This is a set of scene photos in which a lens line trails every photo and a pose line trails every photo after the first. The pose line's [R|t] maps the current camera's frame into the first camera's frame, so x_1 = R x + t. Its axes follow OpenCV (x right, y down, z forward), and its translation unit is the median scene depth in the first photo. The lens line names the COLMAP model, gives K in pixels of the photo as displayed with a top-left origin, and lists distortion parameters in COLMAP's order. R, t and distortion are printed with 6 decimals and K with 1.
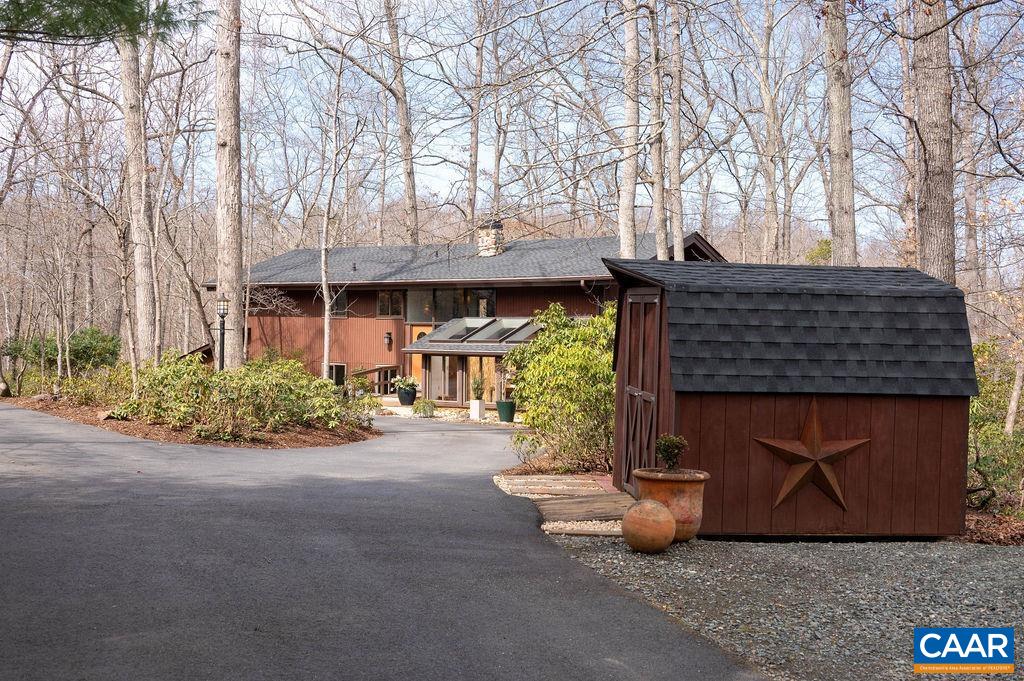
lens RADIAL K [[1167.1, 0, 513.1], [0, 1167.1, 337.1], [0, 0, 1]] dist [0.004238, 0.000000]
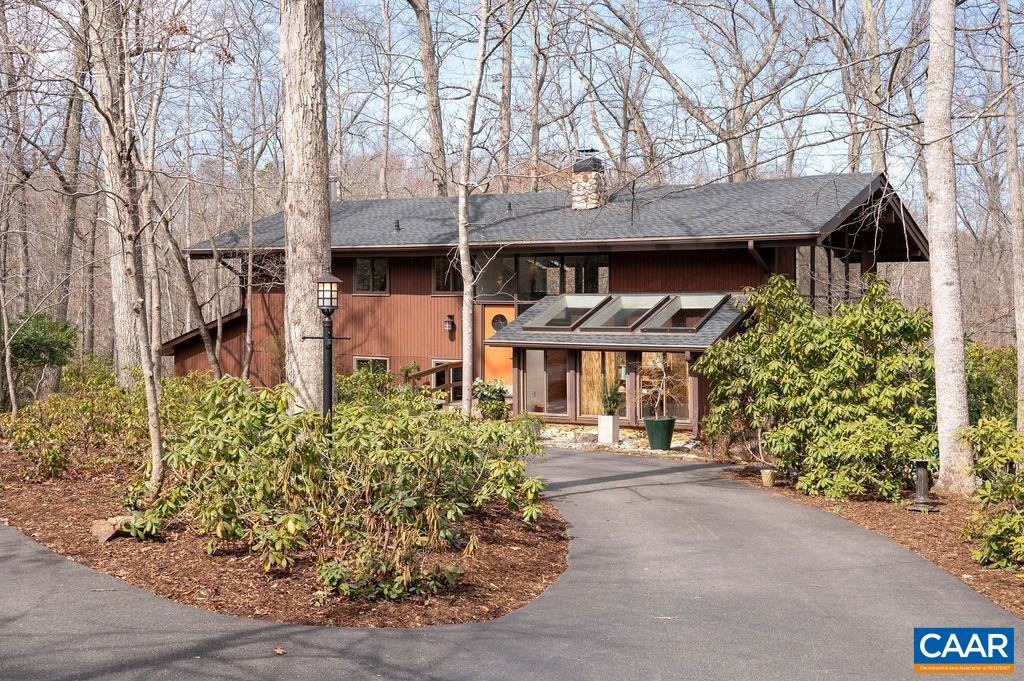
lens RADIAL K [[1213.7, 0, 511.3], [0, 1213.7, 344.8], [0, 0, 1]] dist [-0.000122, 0.000000]
pose [[0.999141, -0.009877, 0.040254, -0.109545], [0.008508, 0.999384, 0.034042, -0.012051], [-0.040566, -0.033670, 0.998609, 0.269097]]
